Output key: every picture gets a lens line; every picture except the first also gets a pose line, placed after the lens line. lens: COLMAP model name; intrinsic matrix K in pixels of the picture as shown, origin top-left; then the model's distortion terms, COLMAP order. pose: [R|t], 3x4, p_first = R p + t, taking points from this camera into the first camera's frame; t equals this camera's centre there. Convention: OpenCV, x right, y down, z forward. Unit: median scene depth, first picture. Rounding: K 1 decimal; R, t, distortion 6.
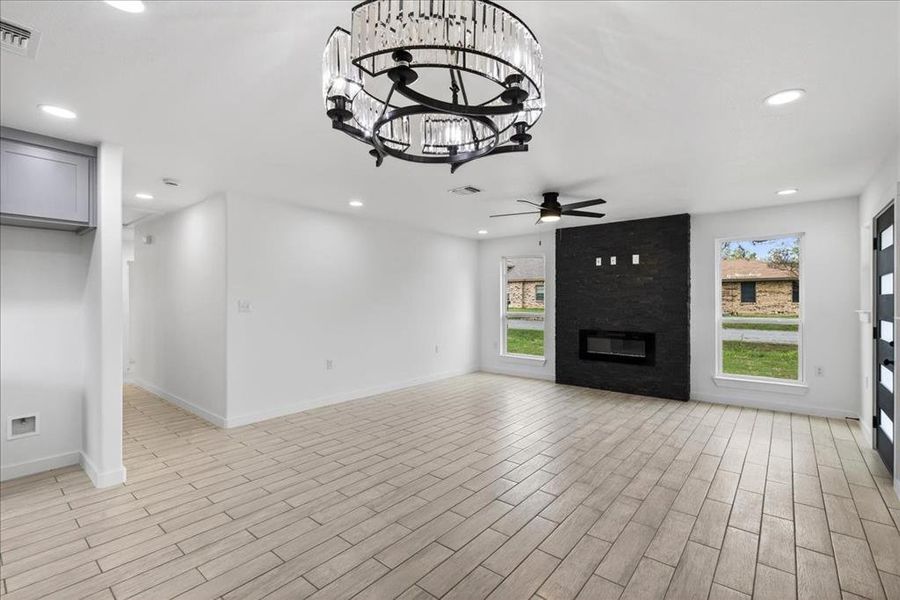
lens RADIAL K [[398.1, 0, 463.4], [0, 398.1, 301.1], [0, 0, 1]] dist [-0.000452, 0.000024]
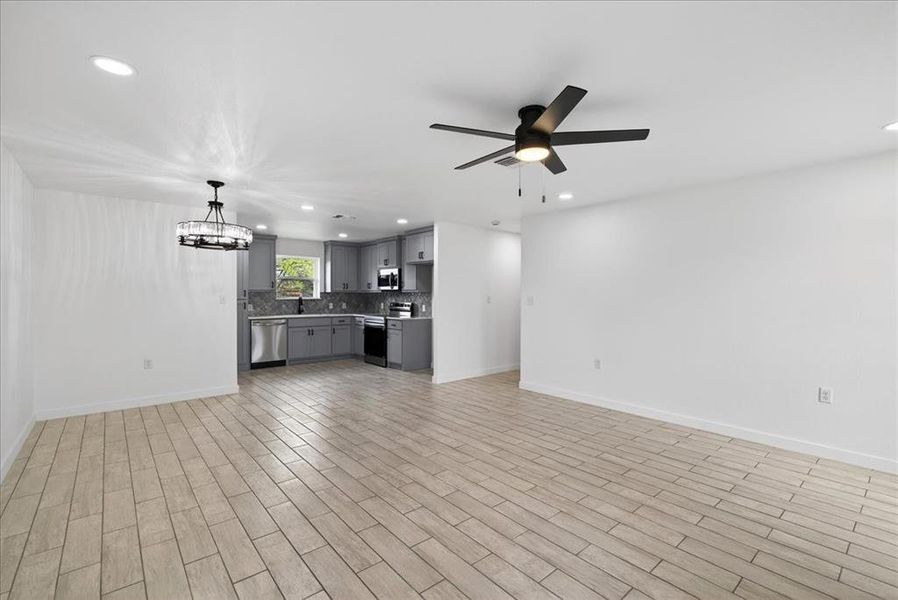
lens RADIAL K [[407.1, 0, 441.9], [0, 407.1, 294.3], [0, 0, 1]] dist [-0.002657, -0.000198]
pose [[-0.224829, -0.009911, -0.974348, 0.825204], [0.001229, 0.999945, -0.010455, 0.008756], [0.974398, -0.003548, -0.224804, 1.036246]]
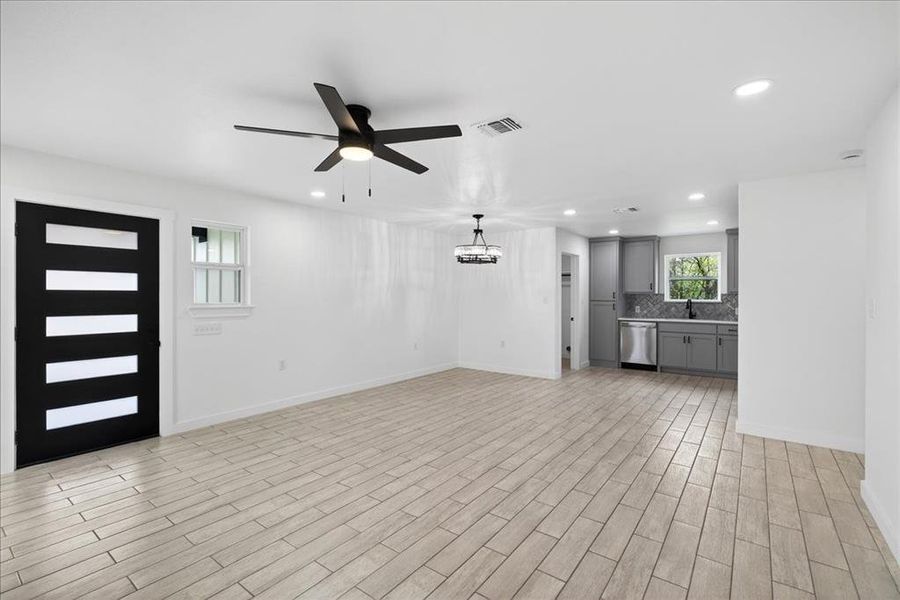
lens RADIAL K [[398.1, 0, 463.4], [0, 398.1, 301.1], [0, 0, 1]] dist [-0.000452, 0.000024]
pose [[-0.999641, -0.011691, -0.024109, 0.081595], [-0.011914, 0.999887, 0.009120, 0.003640], [0.024000, 0.009404, -0.999668, 1.605125]]
